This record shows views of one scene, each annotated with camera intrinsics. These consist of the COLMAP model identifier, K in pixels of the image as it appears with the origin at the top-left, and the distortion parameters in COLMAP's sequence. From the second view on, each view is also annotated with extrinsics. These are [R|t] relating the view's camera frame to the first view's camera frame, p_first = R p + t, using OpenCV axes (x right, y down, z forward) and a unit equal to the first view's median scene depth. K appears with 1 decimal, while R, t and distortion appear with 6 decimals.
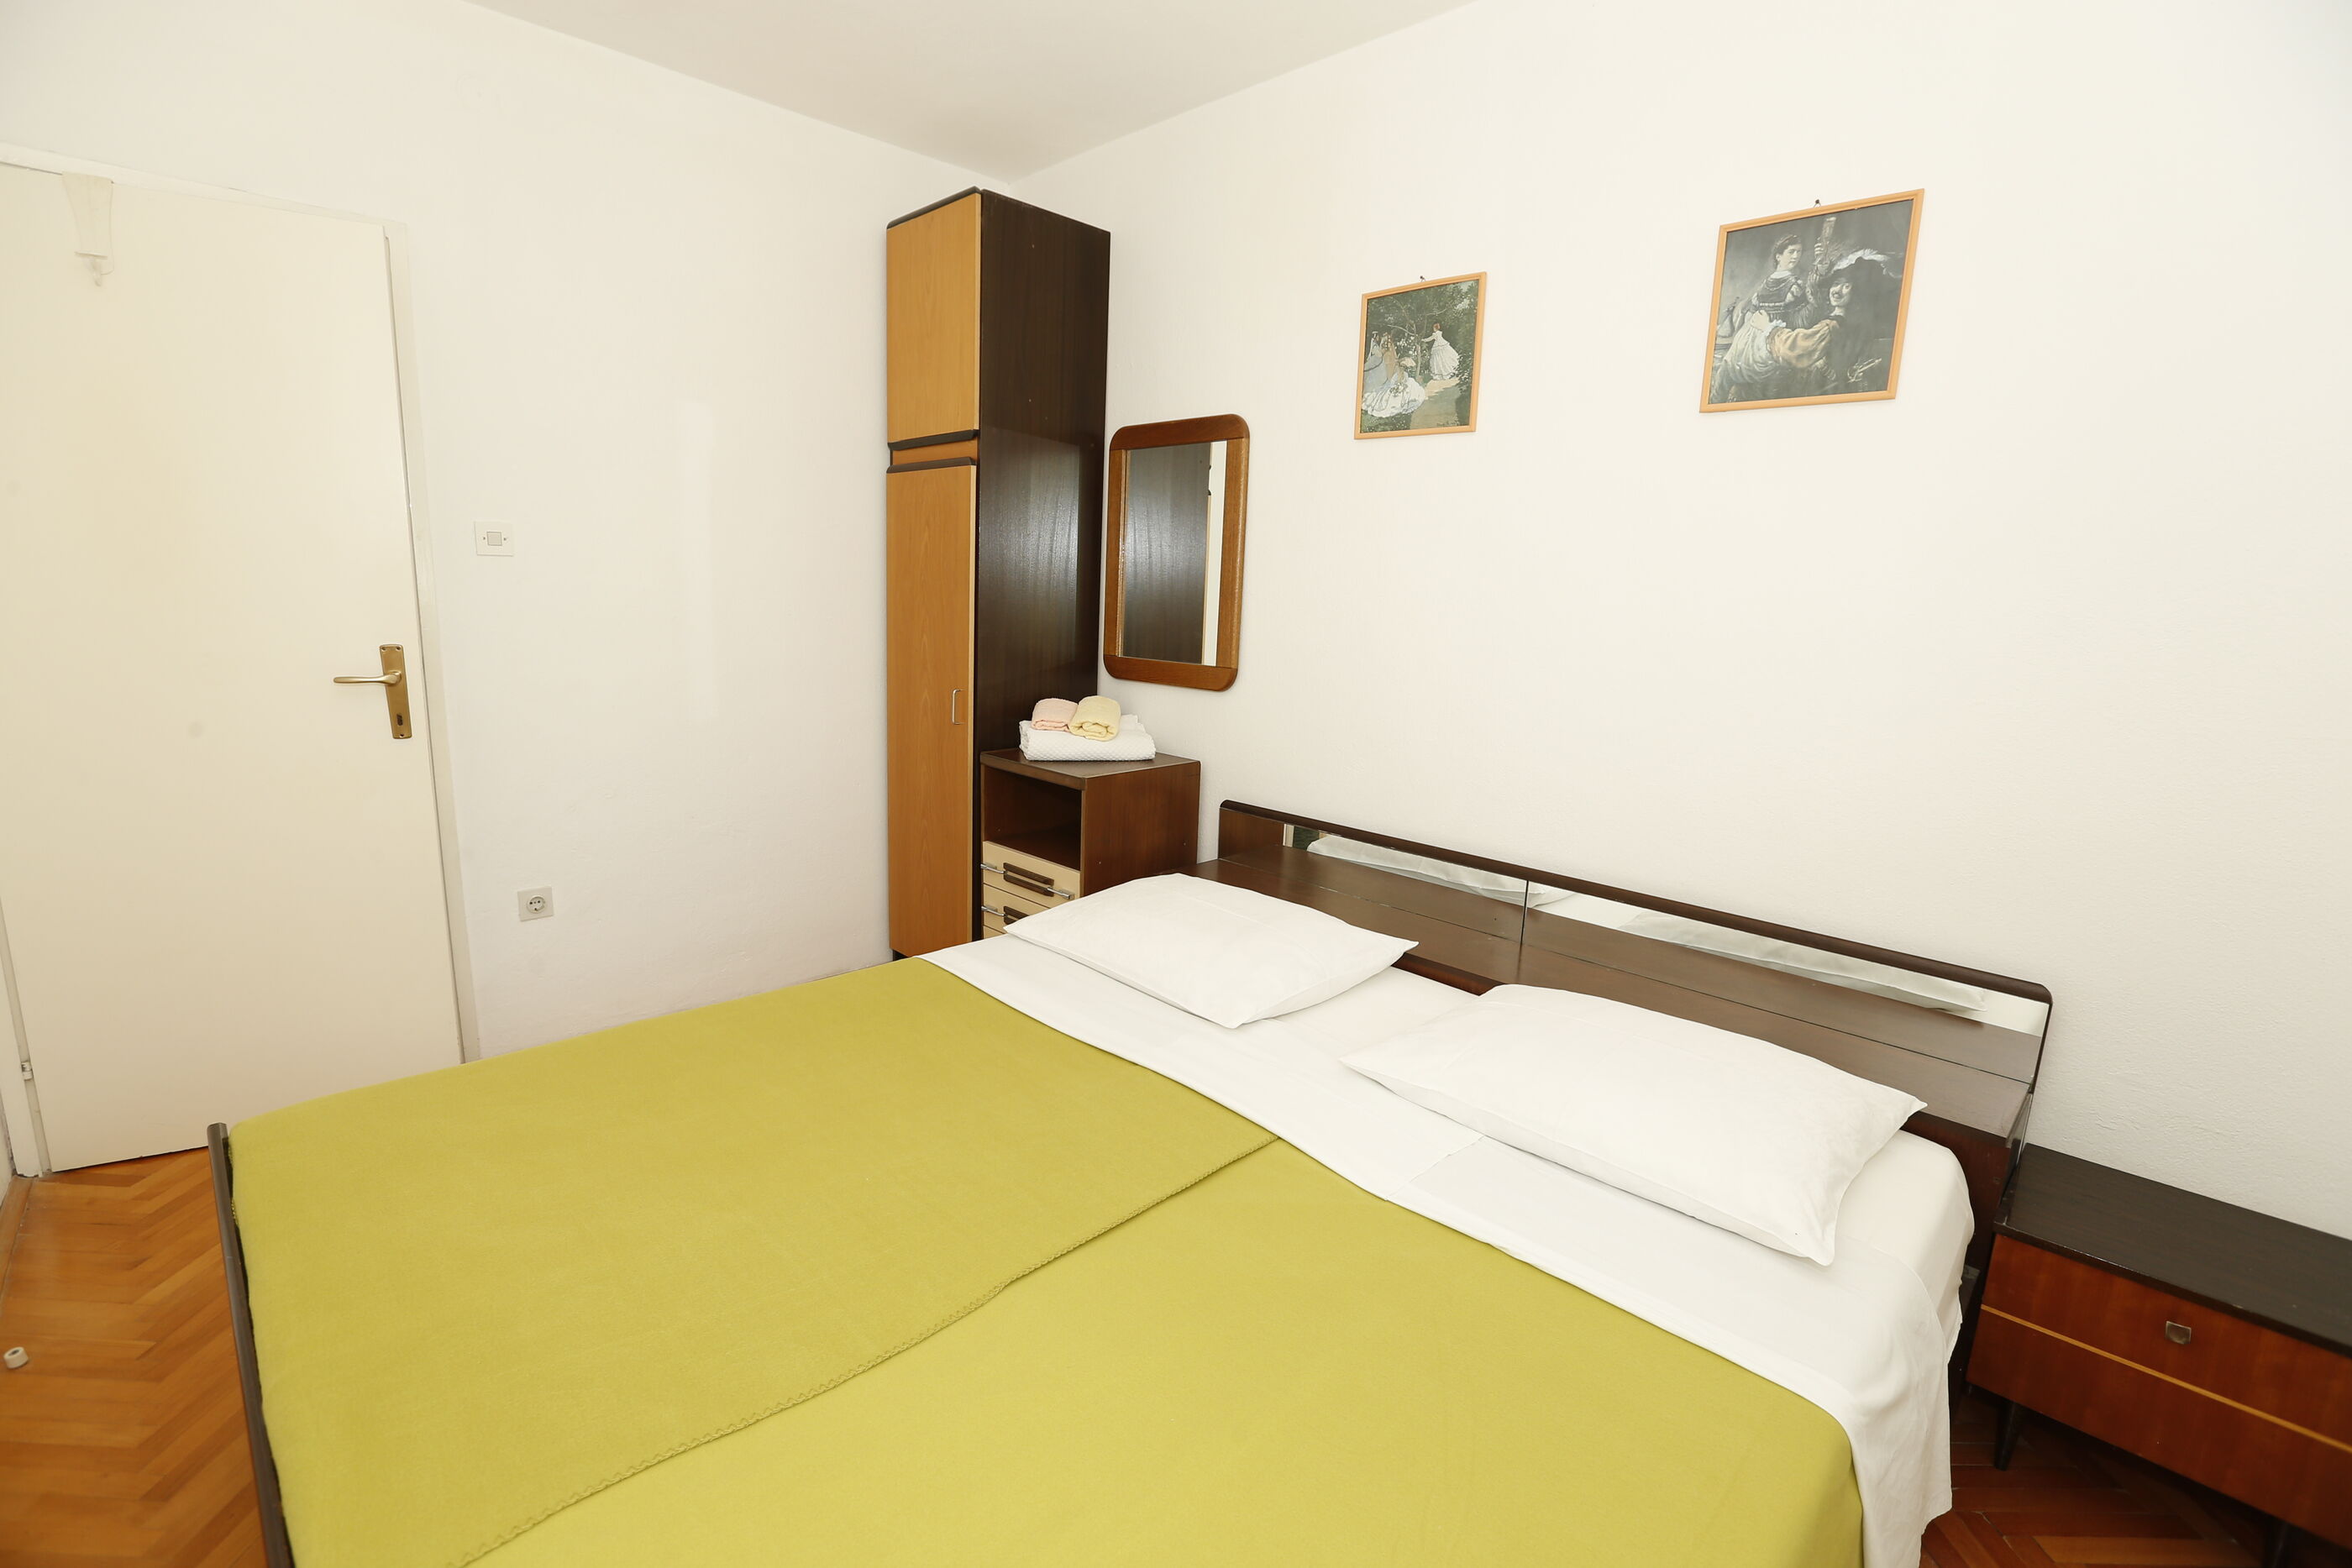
lens RADIAL K [[1079.6, 0, 1180.5], [0, 1079.6, 785.9], [0, 0, 1]] dist [-0.067366, 0.031155]
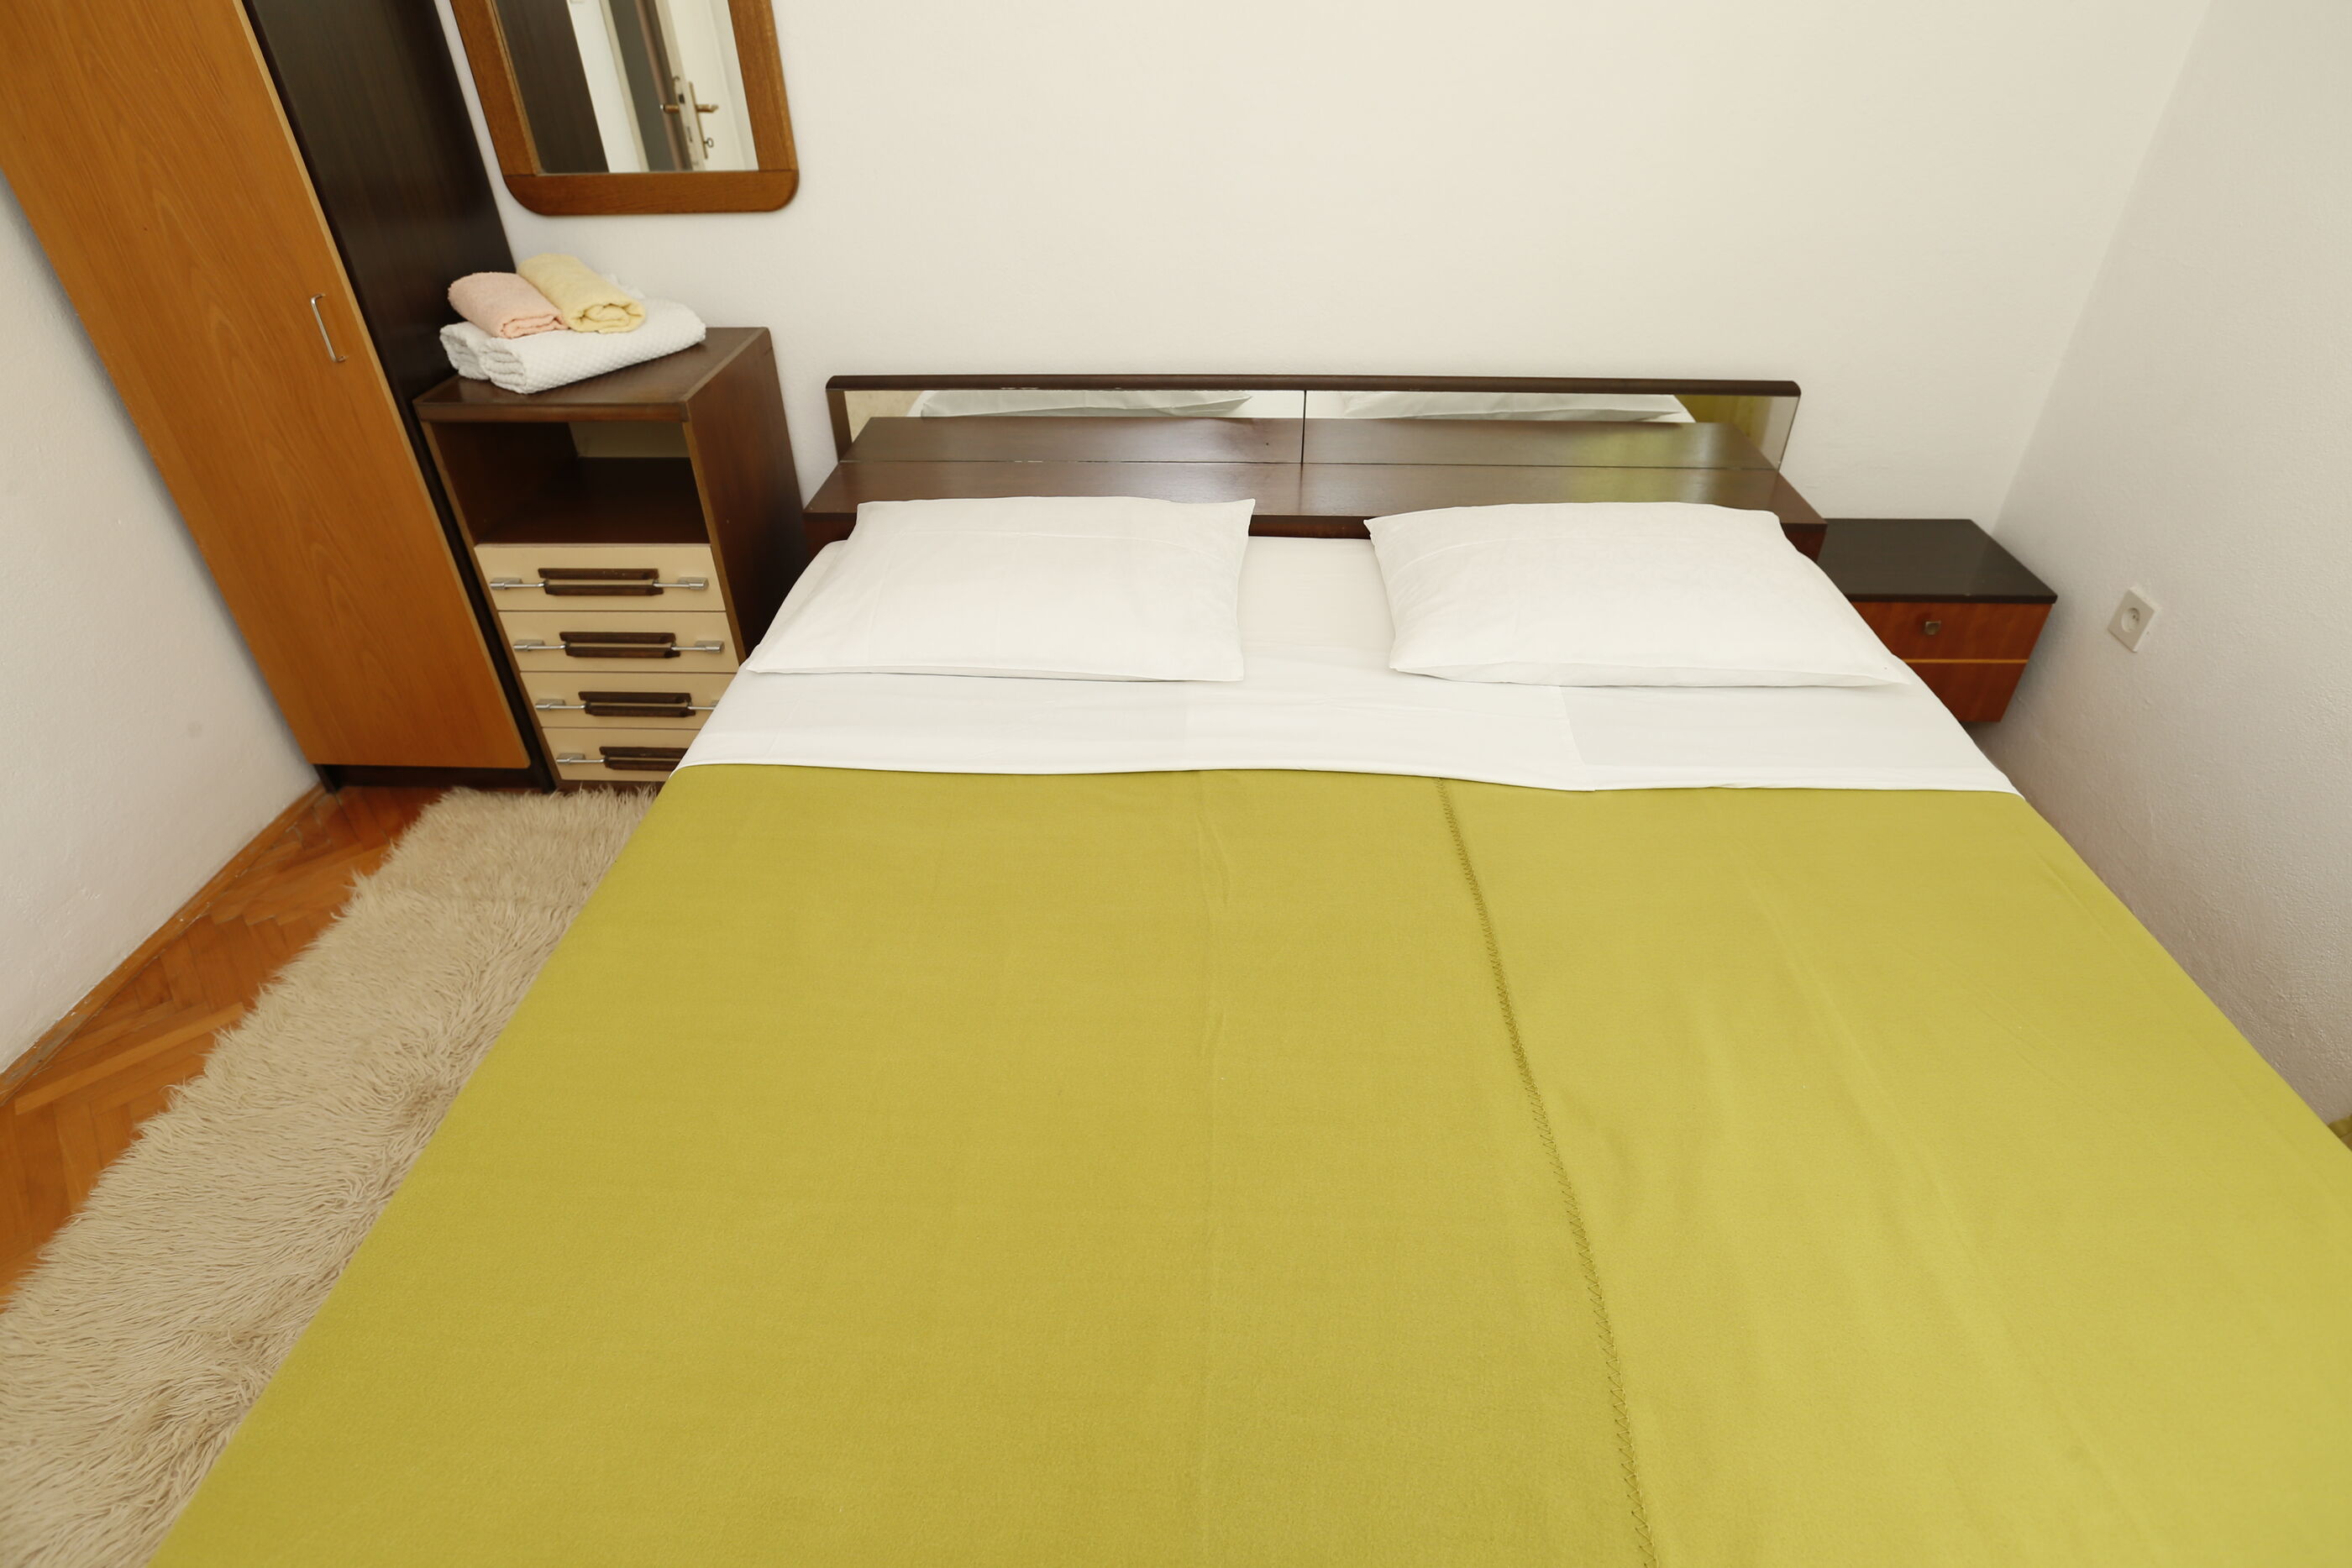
lens RADIAL K [[1246.5, 0, 1177.8], [0, 1246.5, 790.1], [0, 0, 1]] dist [-0.049943, 0.031359]
pose [[0.730560, -0.430022, 0.530437, -0.407818], [0.160256, 0.863077, 0.478974, -0.125879], [-0.663777, -0.264913, 0.699444, 0.274824]]
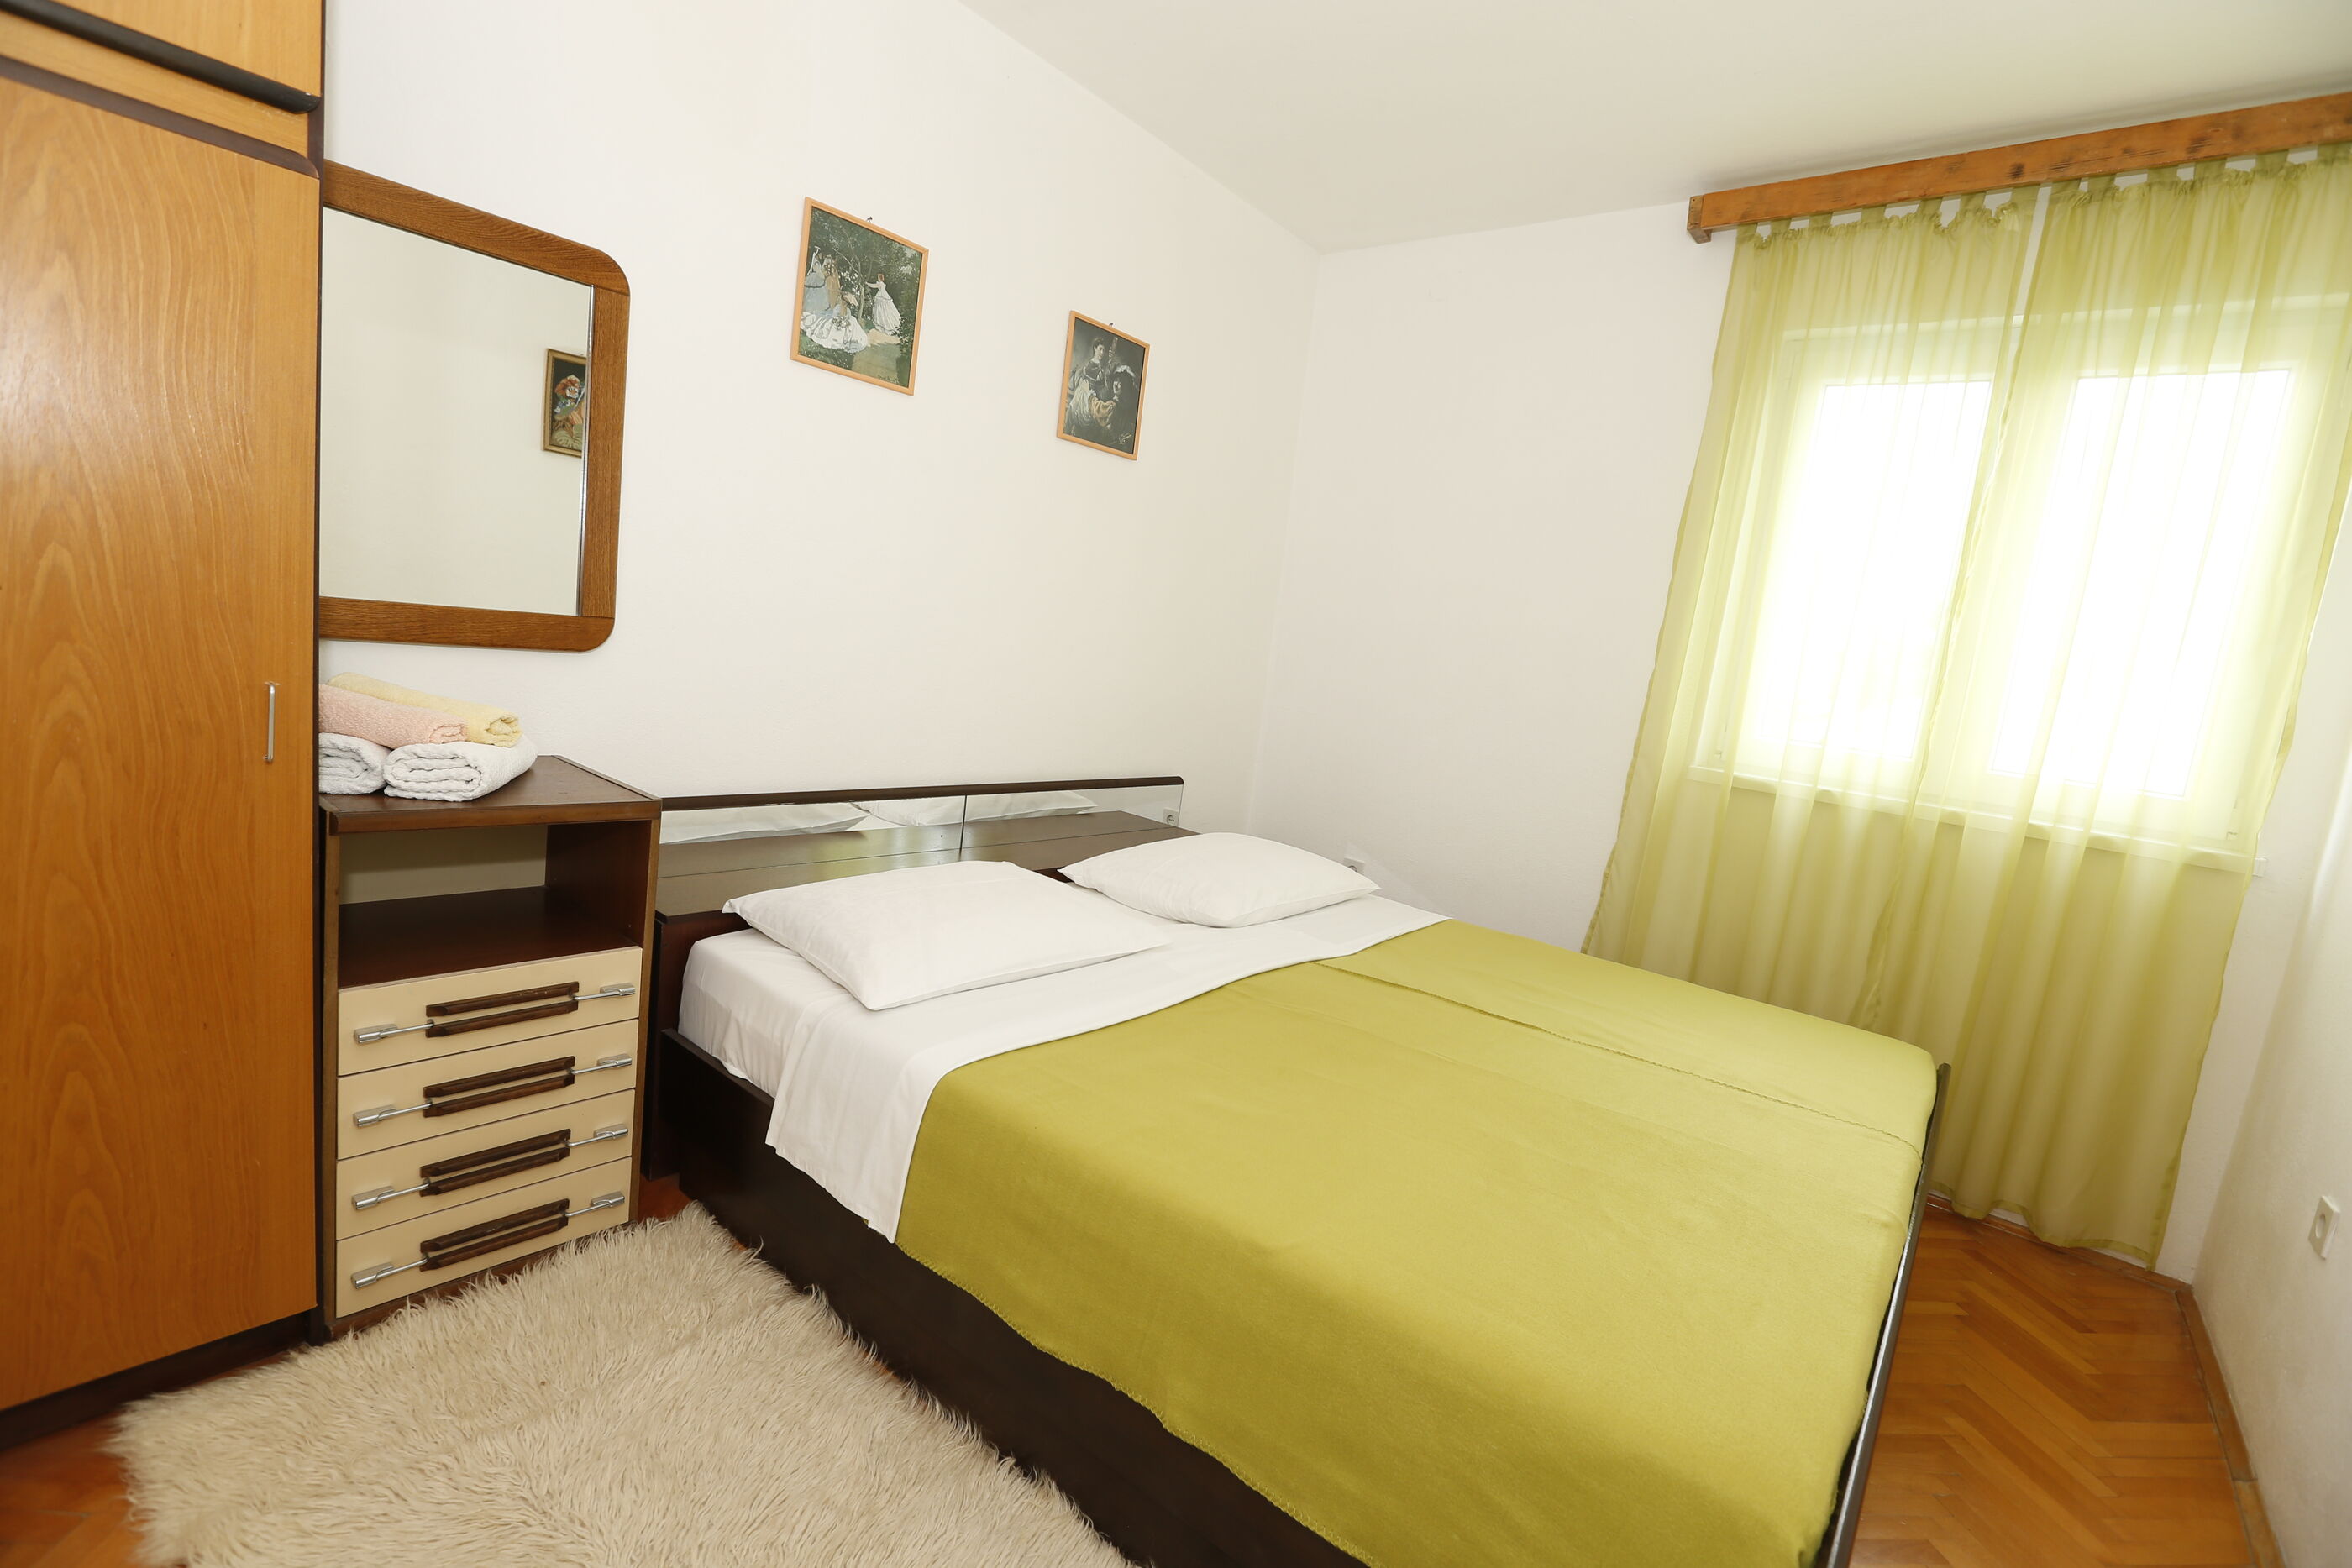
lens RADIAL K [[1079.6, 0, 1180.5], [0, 1079.6, 785.9], [0, 0, 1]] dist [-0.067366, 0.031155]
pose [[-0.111429, -0.185363, 0.976332, -0.849838], [0.061368, 0.979292, 0.192928, -0.135887], [-0.991876, 0.081414, -0.097746, 0.849571]]
